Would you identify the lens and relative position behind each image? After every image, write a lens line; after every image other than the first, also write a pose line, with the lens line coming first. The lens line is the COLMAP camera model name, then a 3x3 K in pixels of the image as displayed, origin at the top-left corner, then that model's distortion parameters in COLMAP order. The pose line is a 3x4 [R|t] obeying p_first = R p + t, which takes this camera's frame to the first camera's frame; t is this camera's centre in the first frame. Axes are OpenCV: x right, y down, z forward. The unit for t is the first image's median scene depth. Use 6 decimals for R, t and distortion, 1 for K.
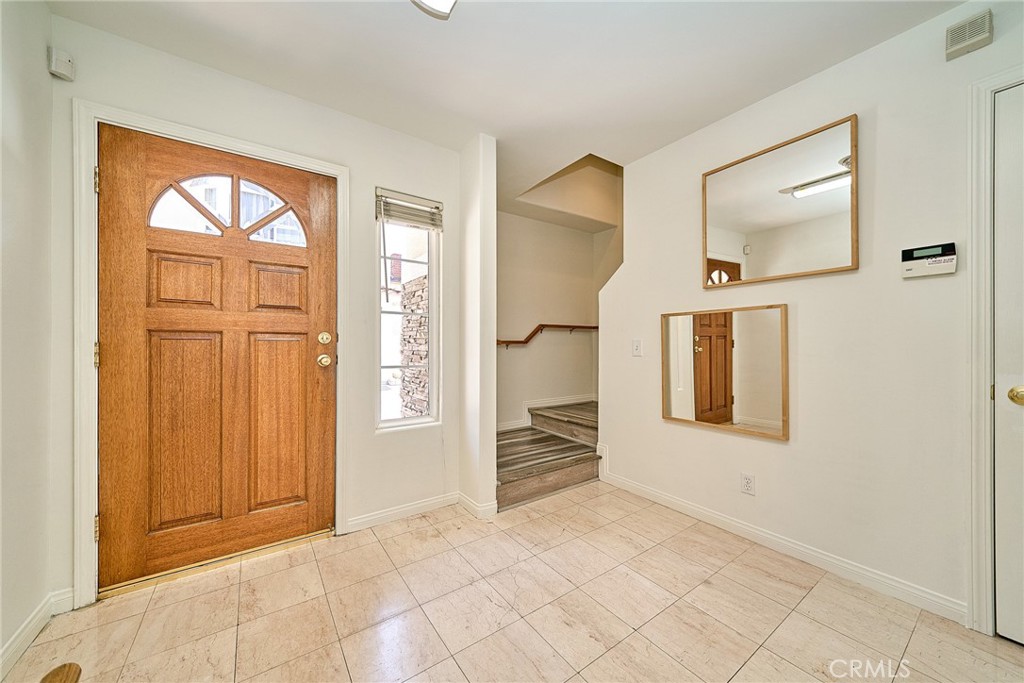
lens RADIAL K [[361.3, 0, 509.5], [0, 361.3, 342.3], [0, 0, 1]] dist [0.001861, -0.000105]
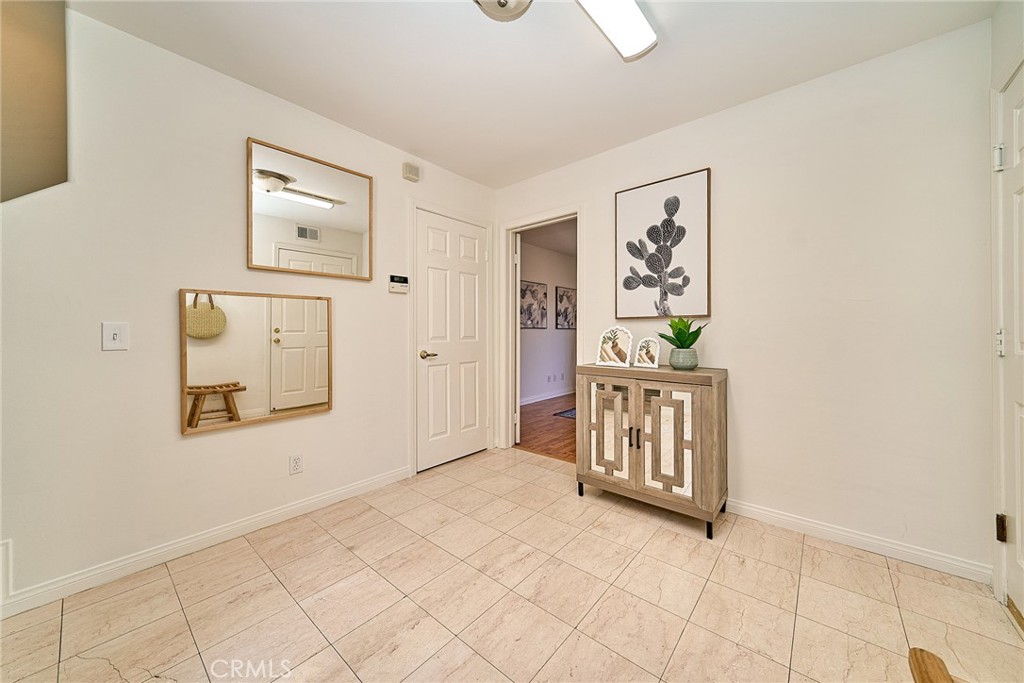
lens RADIAL K [[369.5, 0, 519.3], [0, 369.5, 329.0], [0, 0, 1]] dist [0.000178, -0.000019]
pose [[-0.262097, 0.007398, 0.965013, -0.666231], [-0.004110, 0.999953, -0.008782, 0.008206], [-0.965033, -0.006268, -0.262055, 0.801302]]
